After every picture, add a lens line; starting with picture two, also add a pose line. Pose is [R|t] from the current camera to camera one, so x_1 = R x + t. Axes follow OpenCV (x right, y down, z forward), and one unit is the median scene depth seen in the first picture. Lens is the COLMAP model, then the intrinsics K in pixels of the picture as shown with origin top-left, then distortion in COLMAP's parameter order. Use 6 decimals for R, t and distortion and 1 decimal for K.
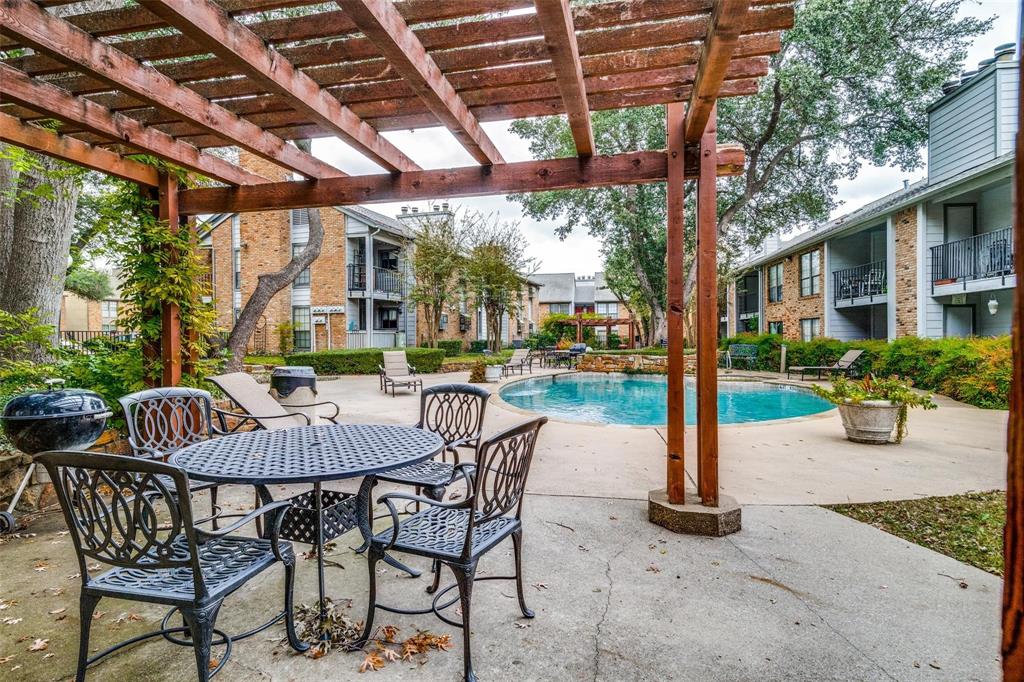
lens RADIAL K [[551.7, 0, 508.2], [0, 551.7, 342.5], [0, 0, 1]] dist [0.017982, 0.001438]
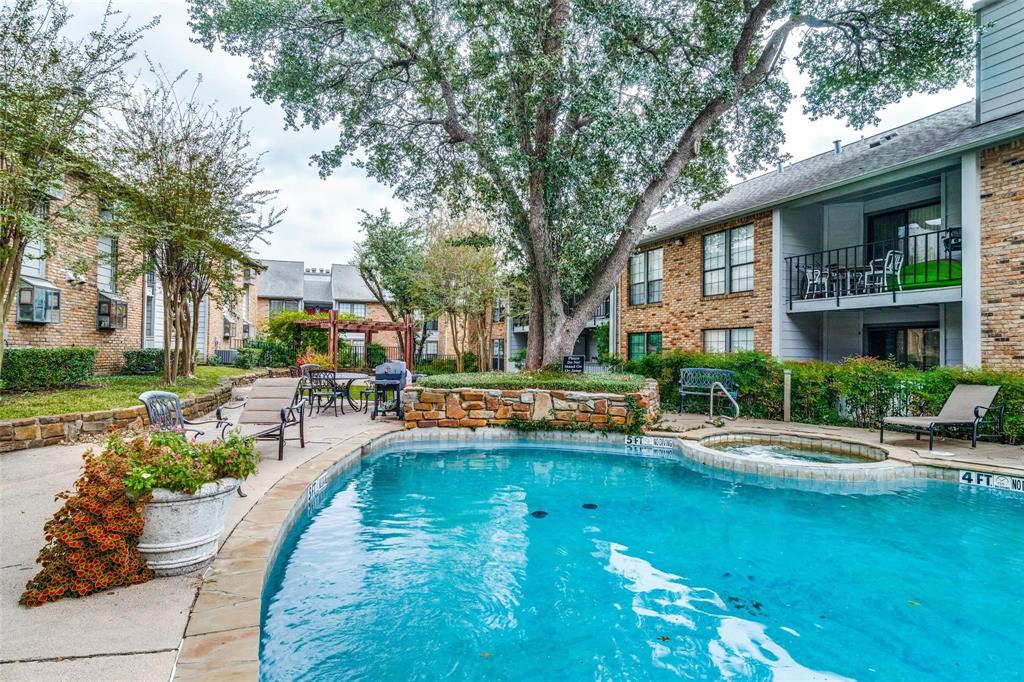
lens RADIAL K [[572.1, 0, 509.9], [0, 572.1, 342.2], [0, 0, 1]] dist [0.005281, 0.001317]
pose [[0.876055, 0.027359, 0.481434, -0.019389], [-0.017056, 0.999523, -0.025764, -0.004084], [-0.481909, 0.014359, 0.876103, 0.545326]]
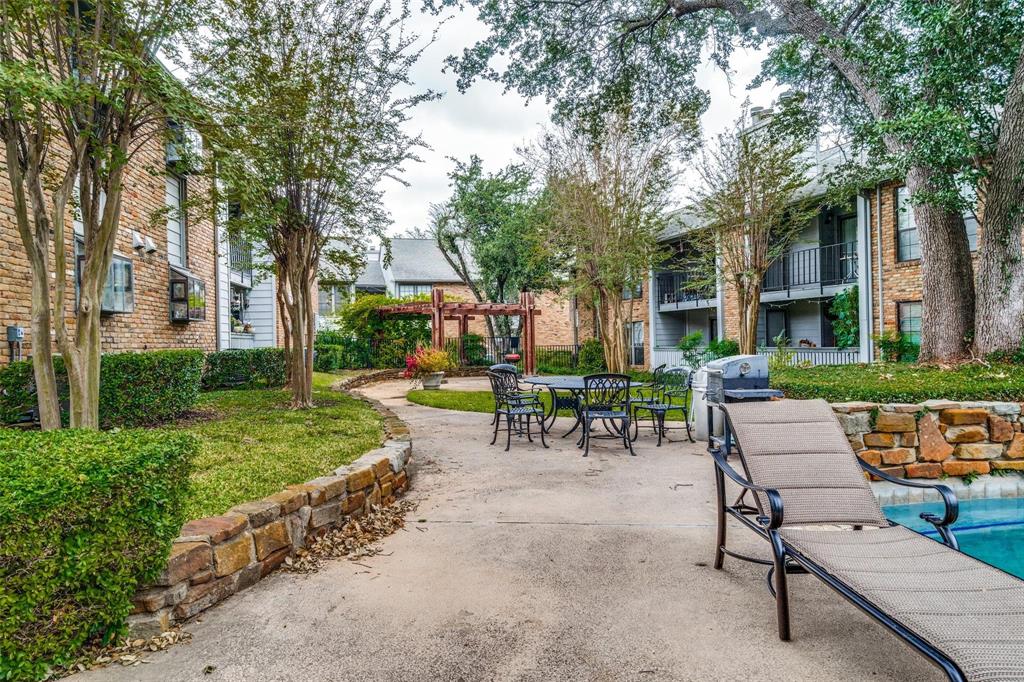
lens RADIAL K [[667.8, 0, 511.0], [0, 667.8, 337.9], [0, 0, 1]] dist [0.009301, 0.000375]
pose [[0.901773, -0.010015, 0.432095, -0.107261], [0.018114, 0.999729, -0.014631, -0.003758], [-0.431831, 0.021021, 0.901710, 0.785544]]
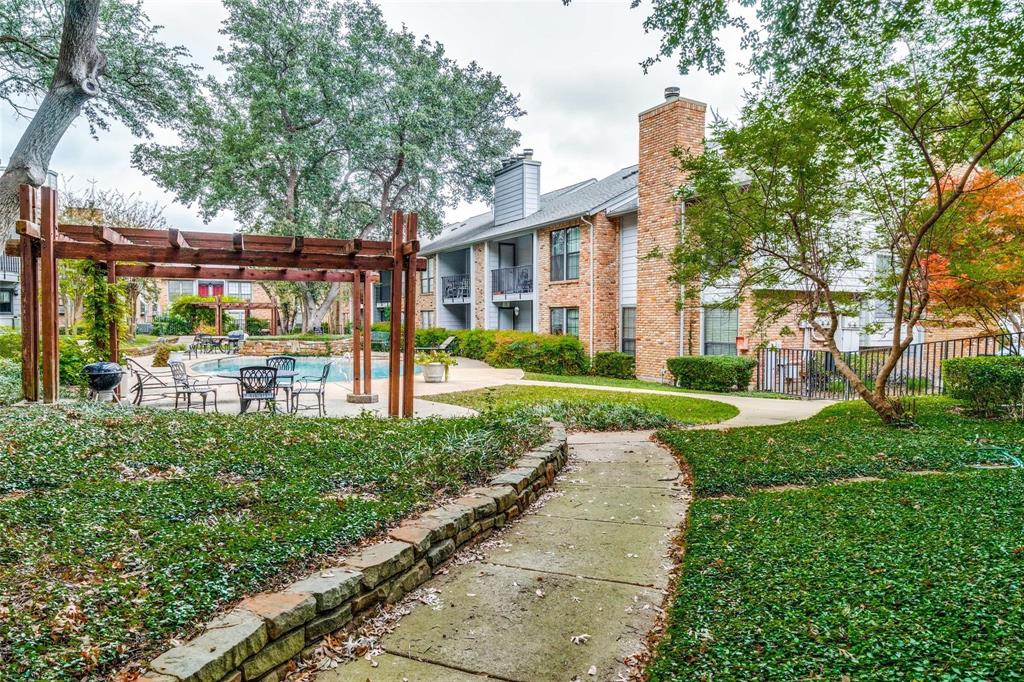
lens RADIAL K [[647.7, 0, 510.4], [0, 647.7, 340.3], [0, 0, 1]] dist [0.002726, 0.000952]
pose [[0.824194, -0.008453, 0.566244, -0.154657], [-0.006798, 0.999669, 0.024819, -0.014053], [-0.566266, -0.024305, 0.823864, -0.362408]]
